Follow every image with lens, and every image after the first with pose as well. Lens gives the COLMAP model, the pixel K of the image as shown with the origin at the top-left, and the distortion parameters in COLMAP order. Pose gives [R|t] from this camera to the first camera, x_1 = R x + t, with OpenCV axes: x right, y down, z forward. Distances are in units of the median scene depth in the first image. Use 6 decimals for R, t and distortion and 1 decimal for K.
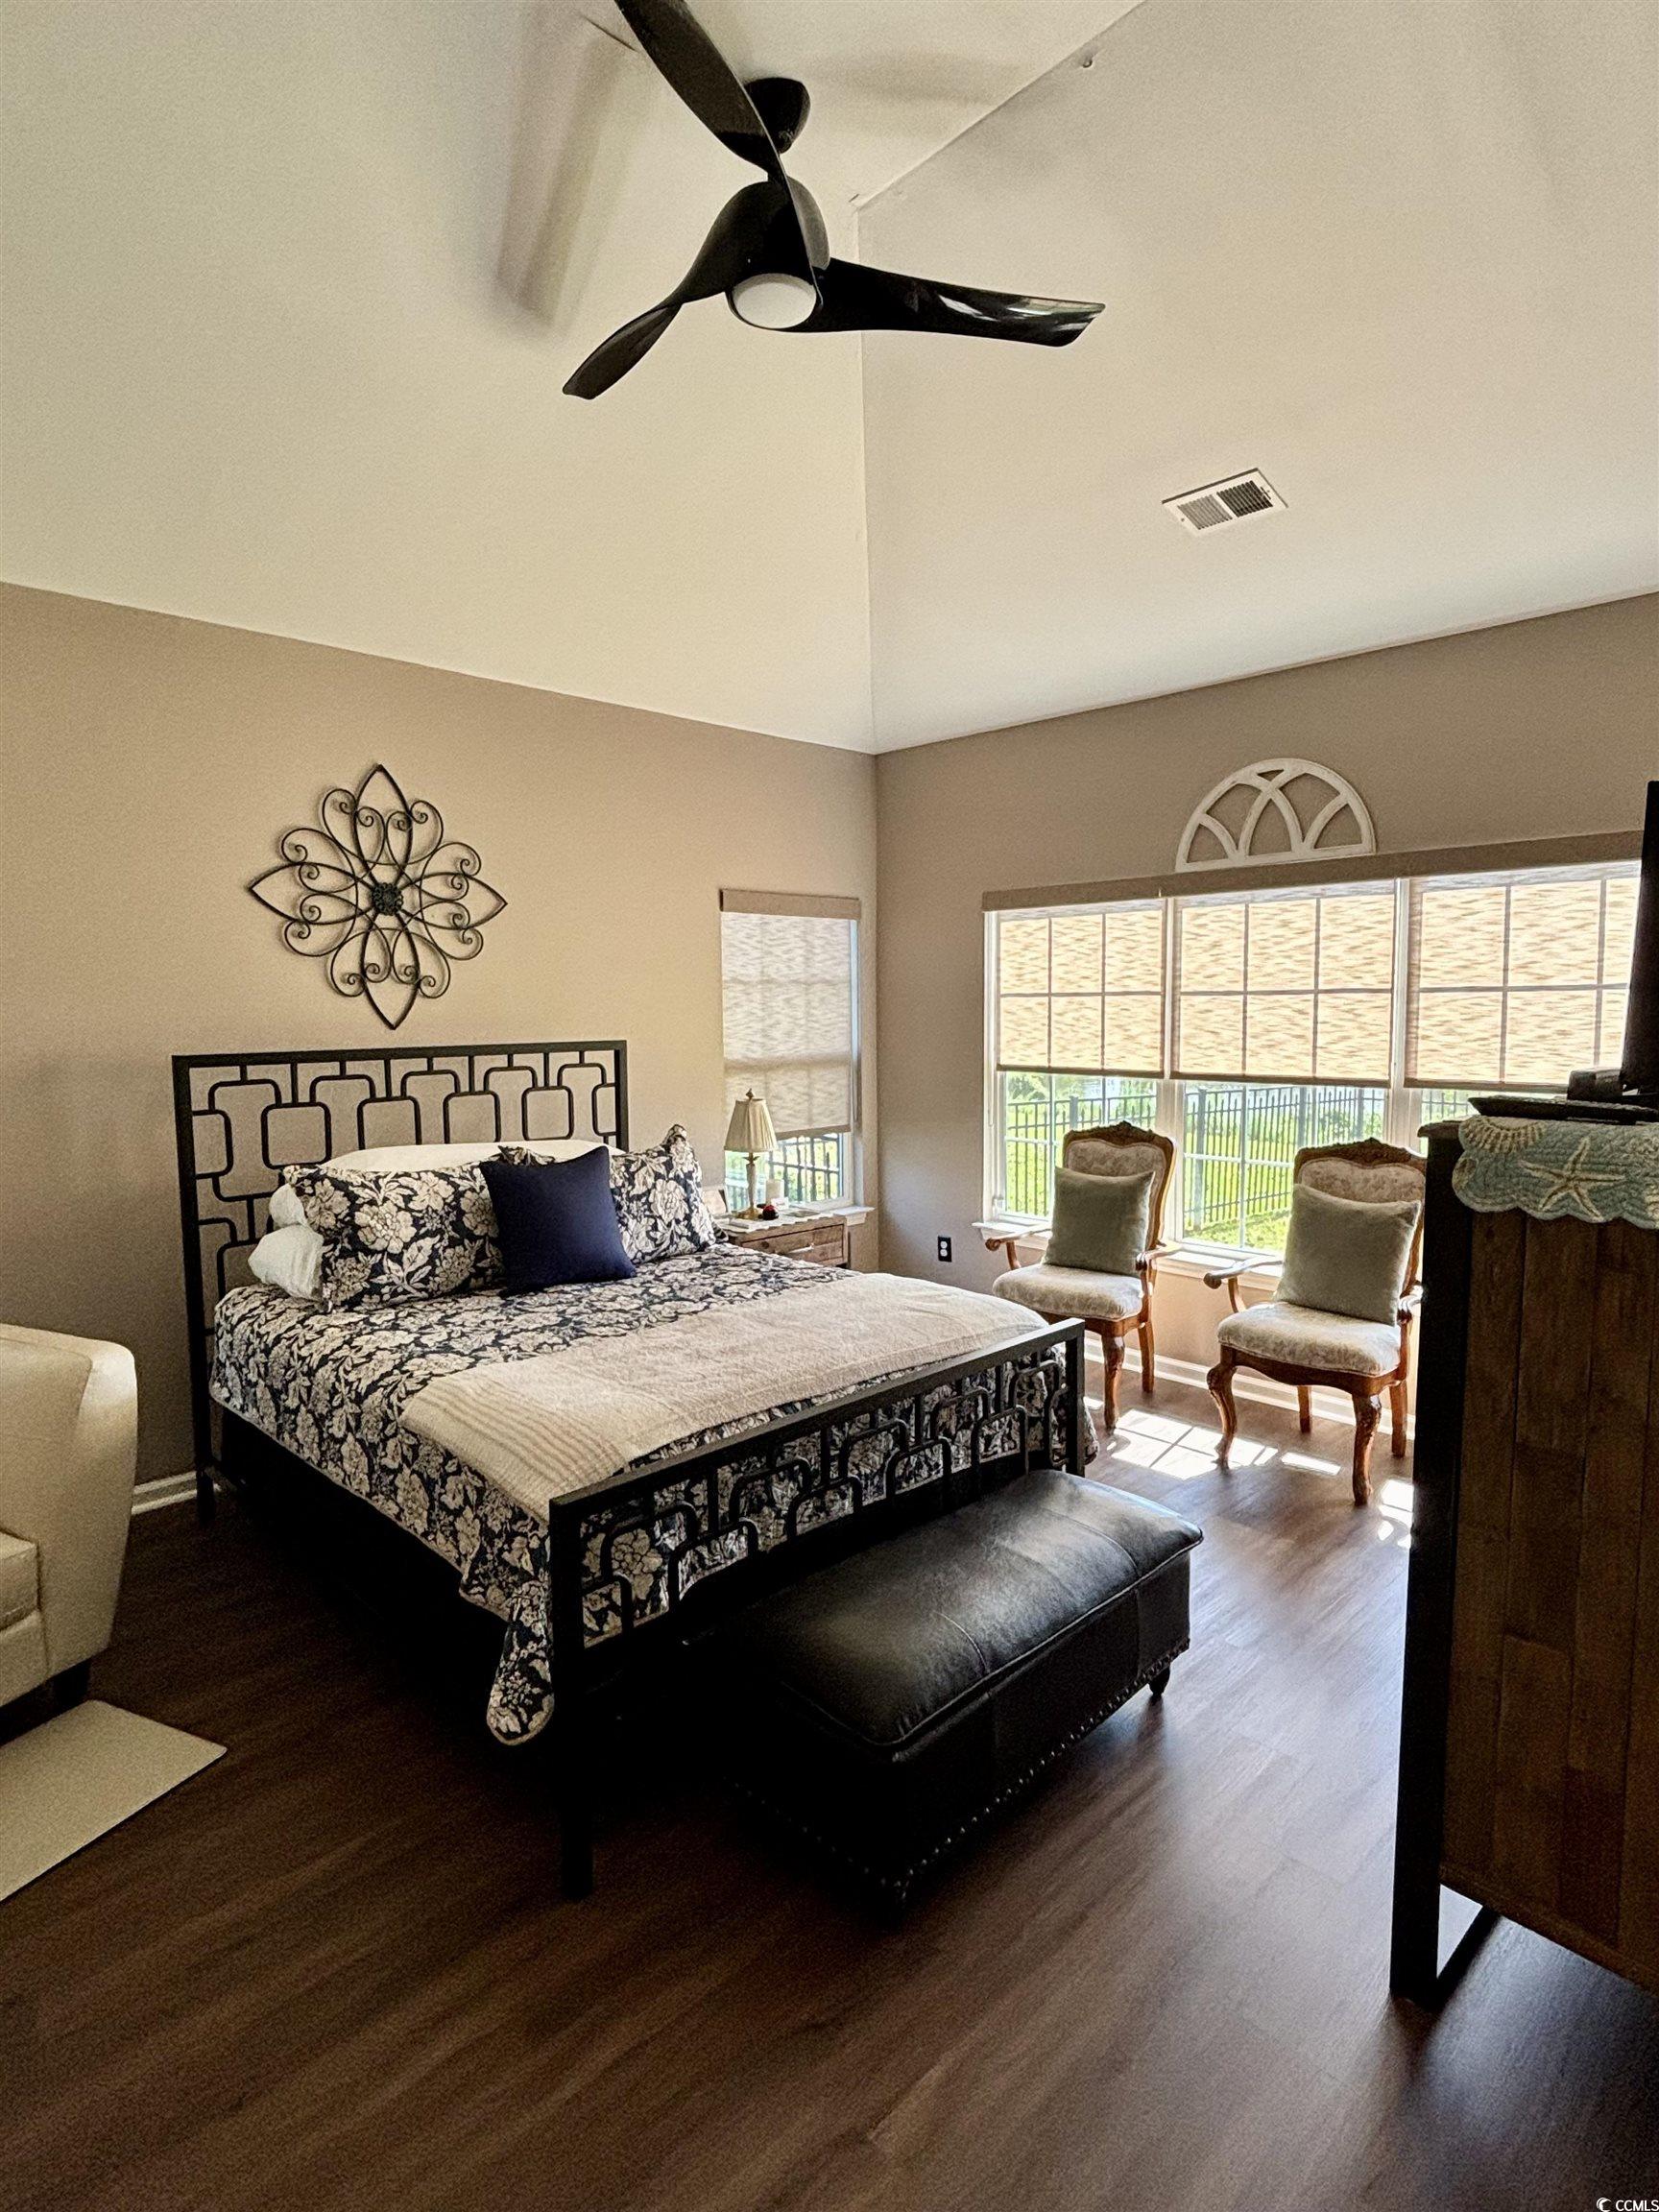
lens RADIAL K [[1176.1, 0, 828.8], [0, 1176.1, 1100.5], [0, 0, 1]] dist [-0.003951, -0.000655]
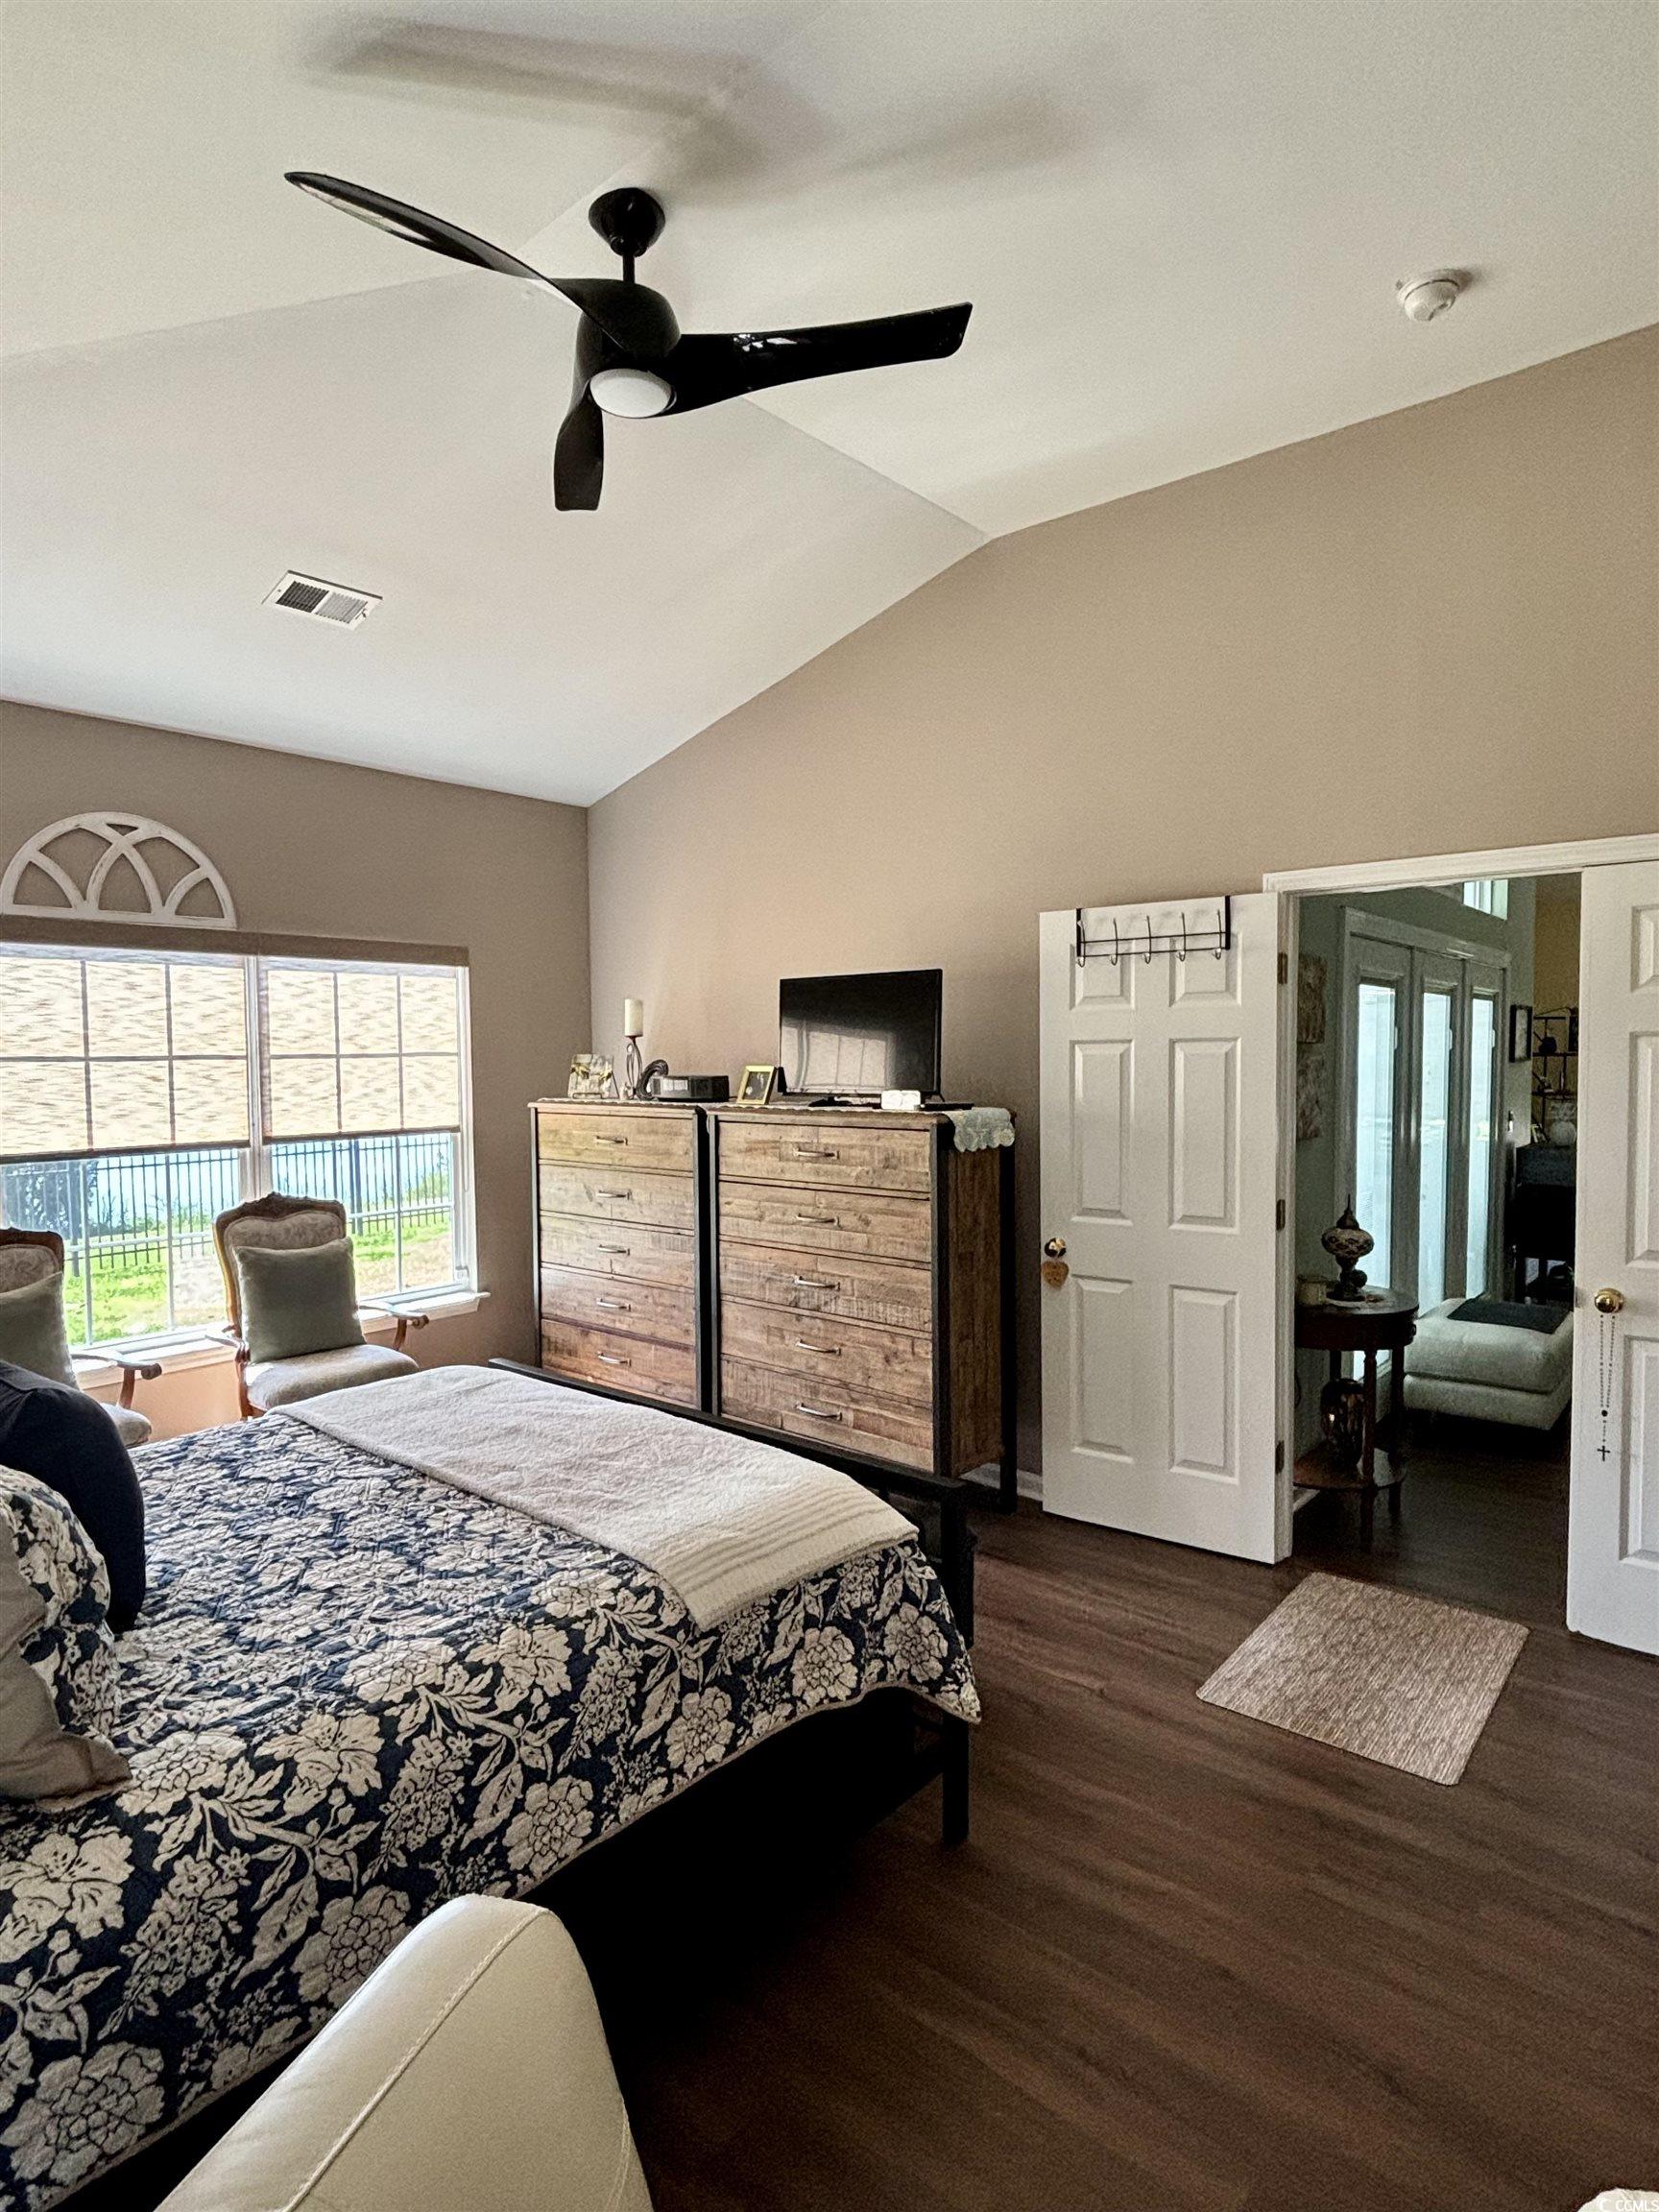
lens RADIAL K [[1176.1, 0, 852.1], [0, 1176.1, 1101.6], [0, 0, 1]] dist [-0.003951, -0.000655]
pose [[-0.095229, -0.035718, 0.994814, -0.625359], [0.086863, 0.995246, 0.044048, -0.049937], [-0.991658, 0.090607, -0.091673, 0.527308]]
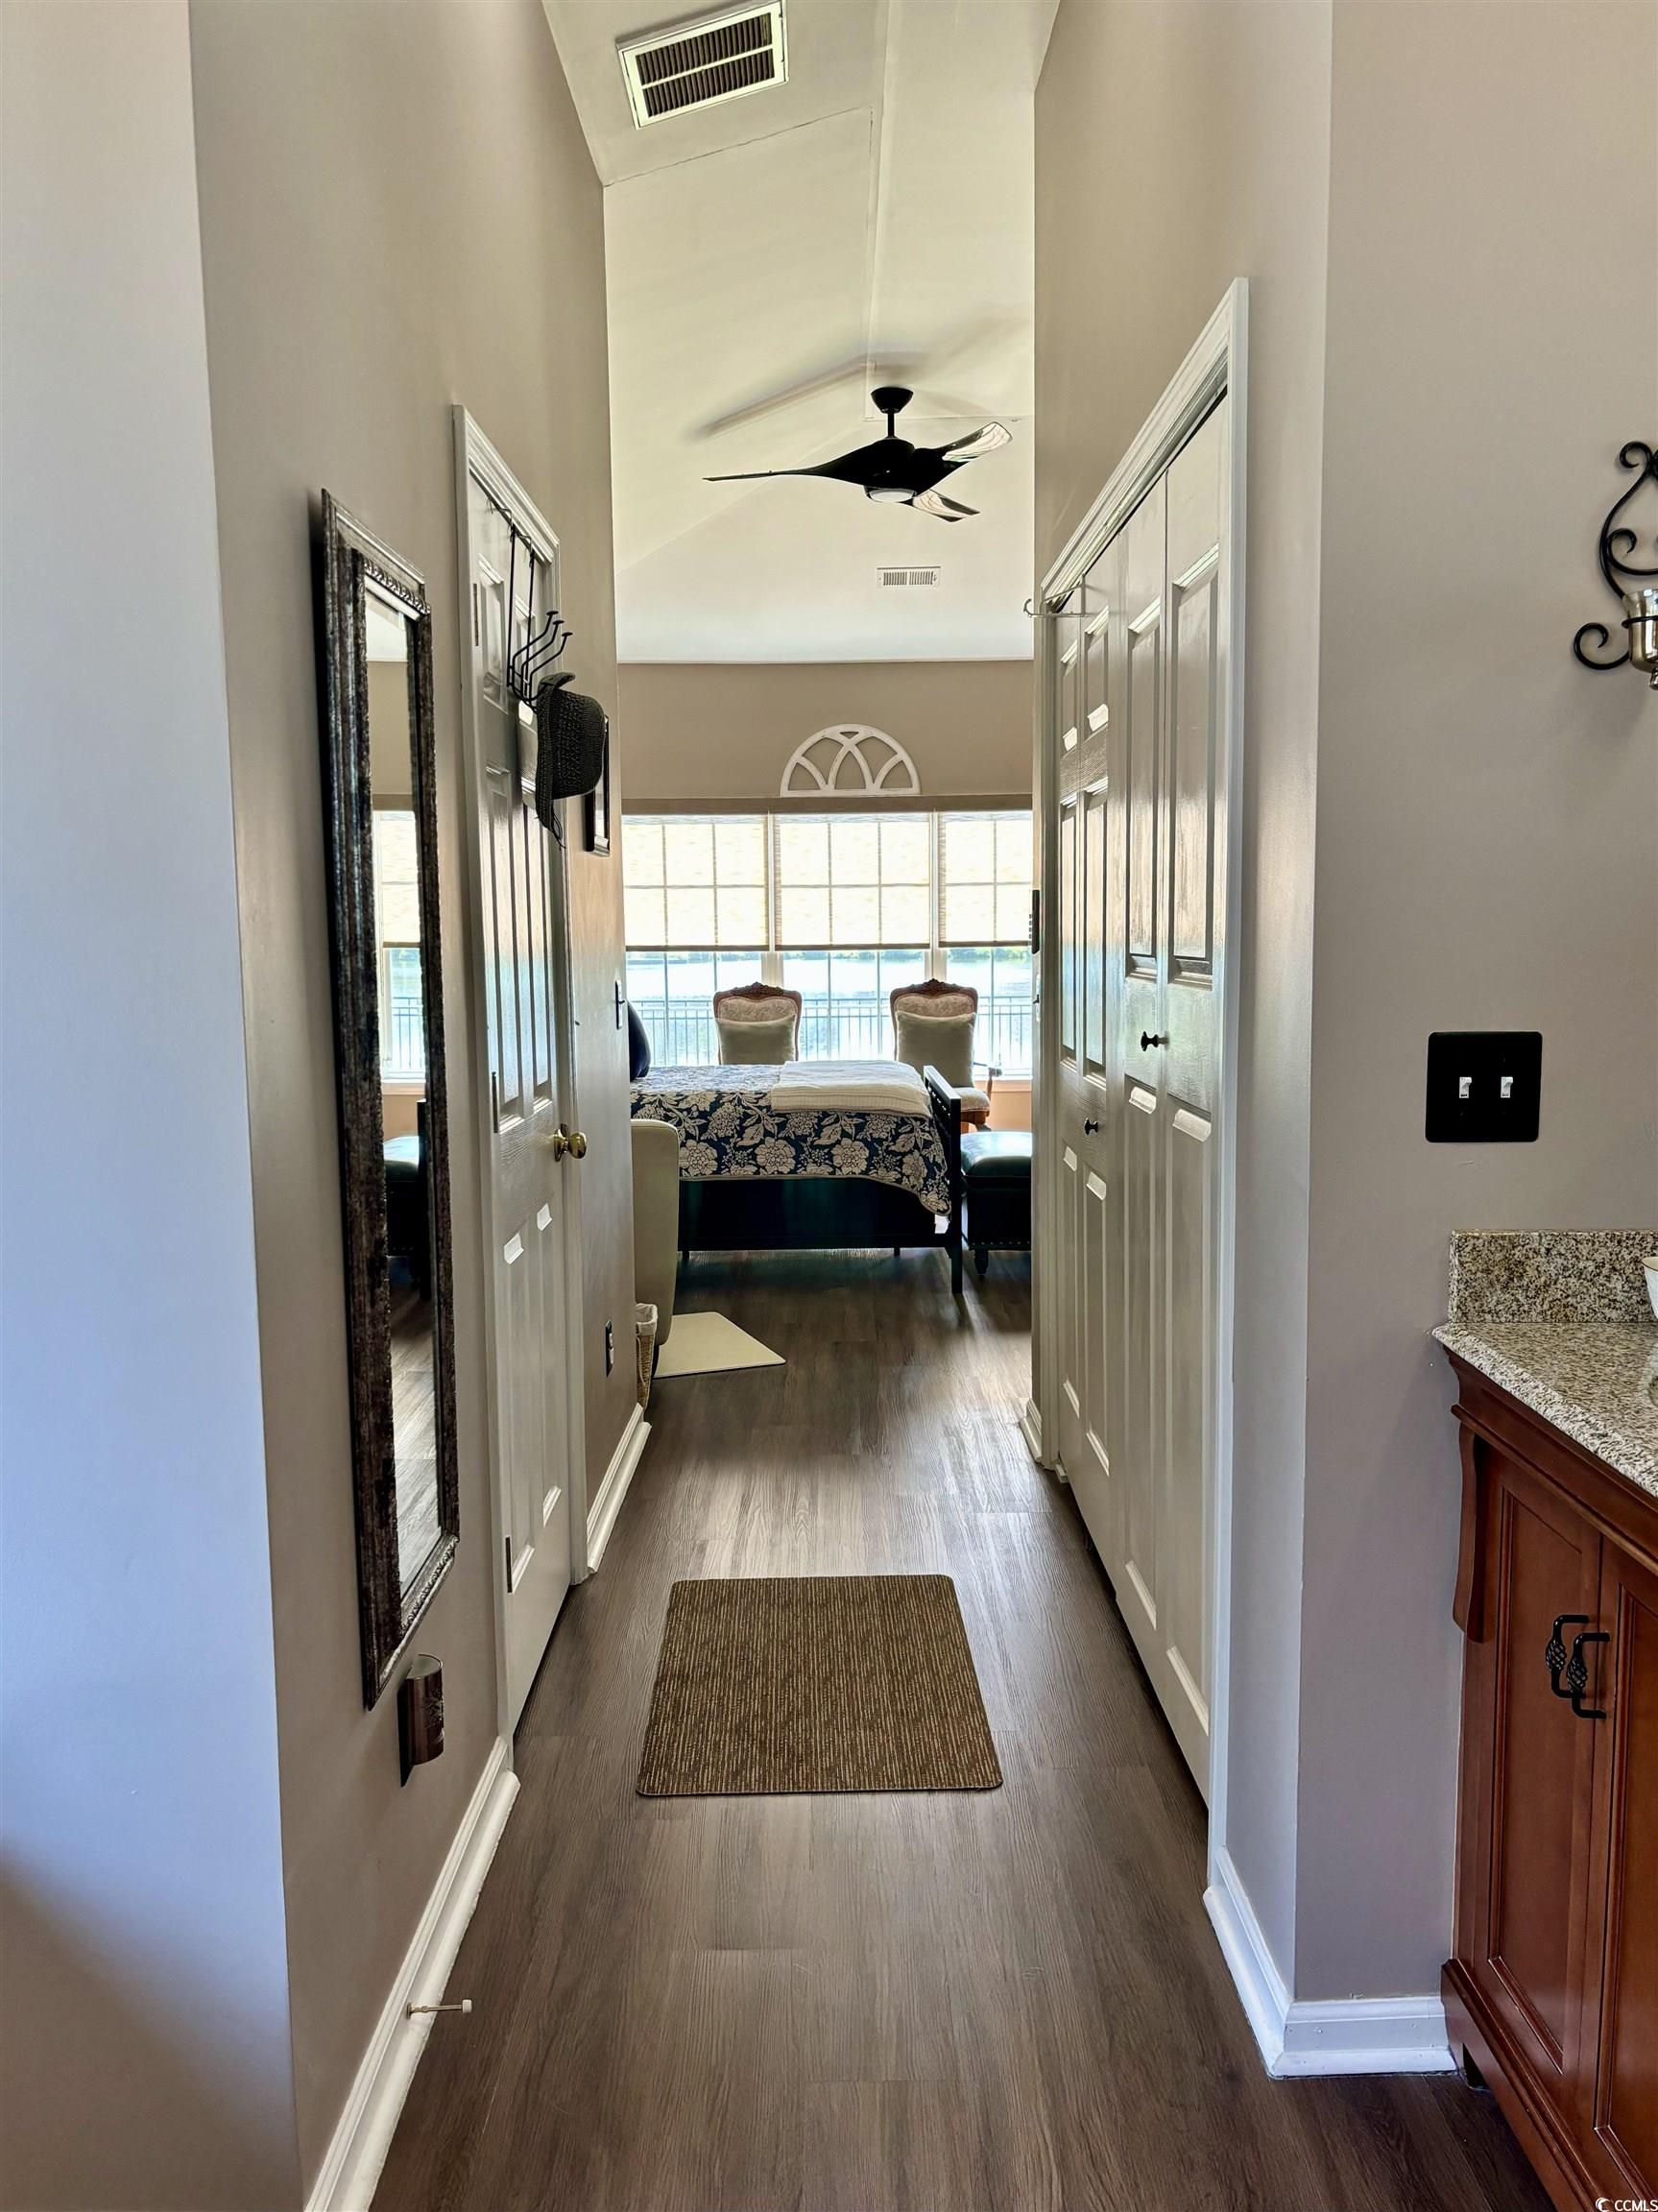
lens RADIAL K [[1688.0, 0, 839.8], [0, 1688.0, 1099.4], [0, 0, 1]] dist [0.043493, -0.032237]
pose [[0.690265, -0.075430, 0.719614, -1.167106], [0.064688, 0.997002, 0.042457, 0.081956], [-0.720659, 0.017244, 0.693075, -0.427553]]
